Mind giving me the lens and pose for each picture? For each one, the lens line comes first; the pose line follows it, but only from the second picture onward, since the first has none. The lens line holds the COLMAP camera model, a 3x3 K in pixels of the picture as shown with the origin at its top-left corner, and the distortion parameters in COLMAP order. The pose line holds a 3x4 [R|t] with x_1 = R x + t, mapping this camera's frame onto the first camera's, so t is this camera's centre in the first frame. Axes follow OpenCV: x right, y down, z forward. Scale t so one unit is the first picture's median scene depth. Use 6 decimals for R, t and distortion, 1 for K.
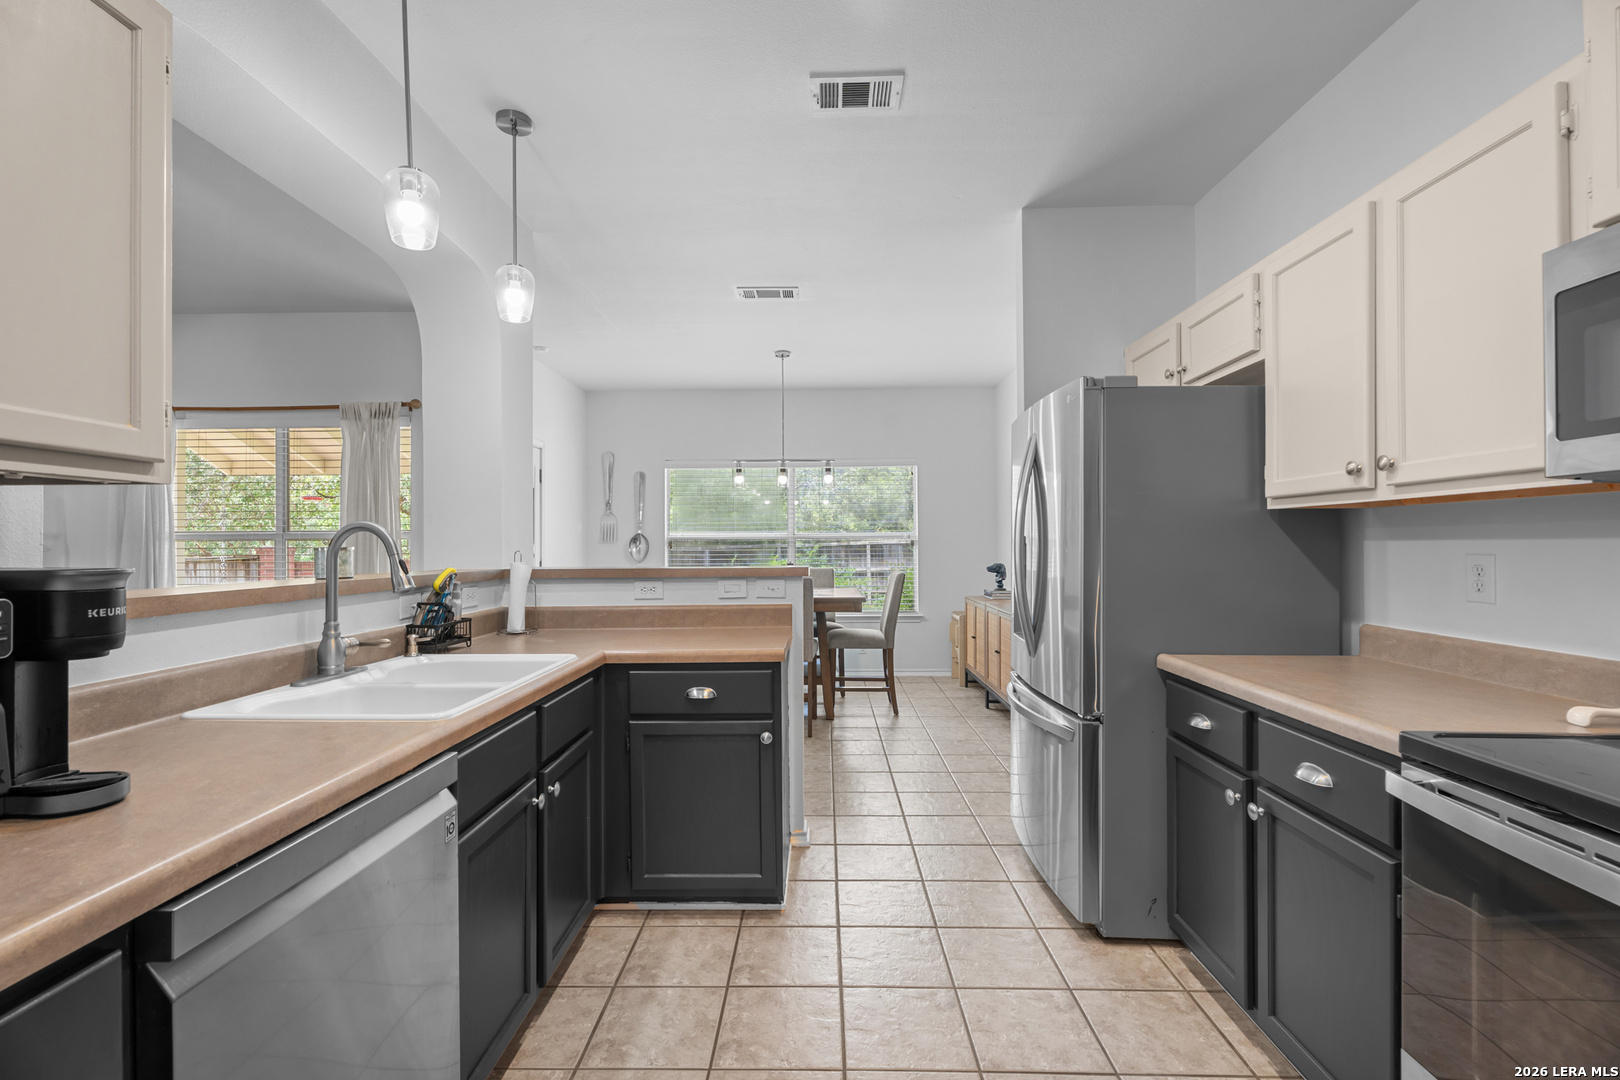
lens RADIAL K [[725.9, 0, 810.8], [0, 725.9, 542.8], [0, 0, 1]] dist [0.000811, 0.000768]
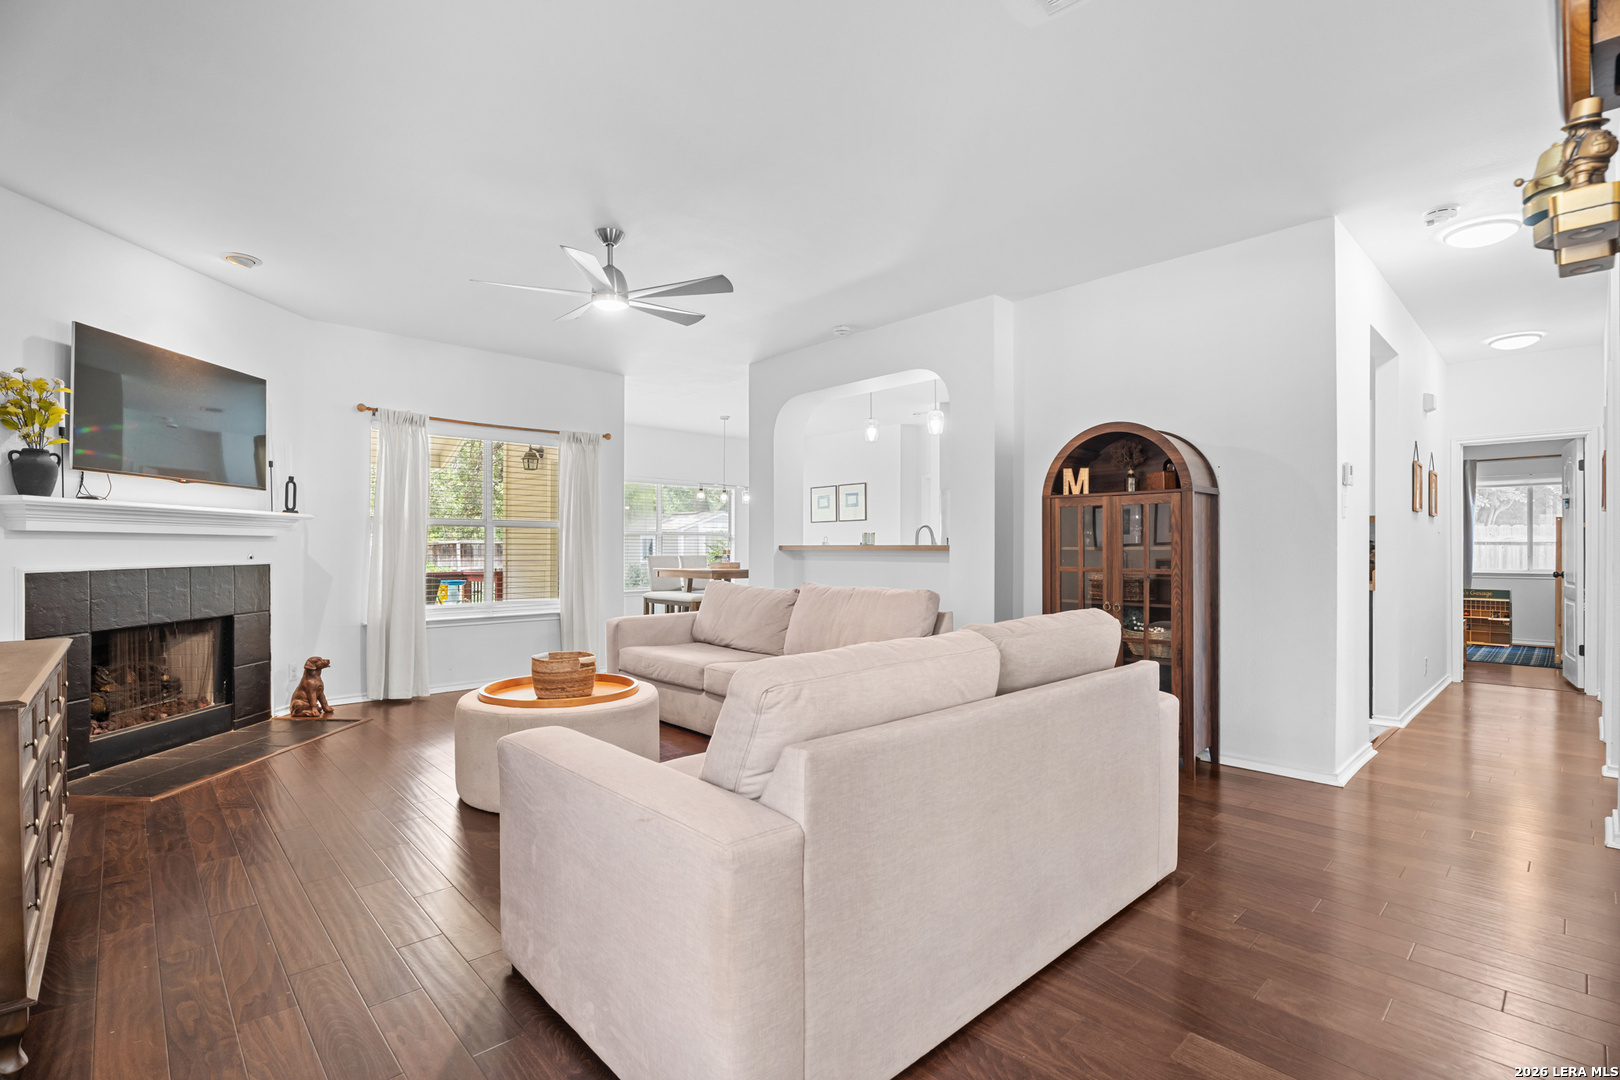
lens RADIAL K [[725.9, 0, 848.1], [0, 725.9, 548.0], [0, 0, 1]] dist [0.000811, 0.000768]
pose [[0.712283, 0.009196, 0.701832, -2.320280], [-0.009535, 0.999949, -0.003425, 0.063153], [-0.701828, -0.004253, 0.712334, -0.721337]]
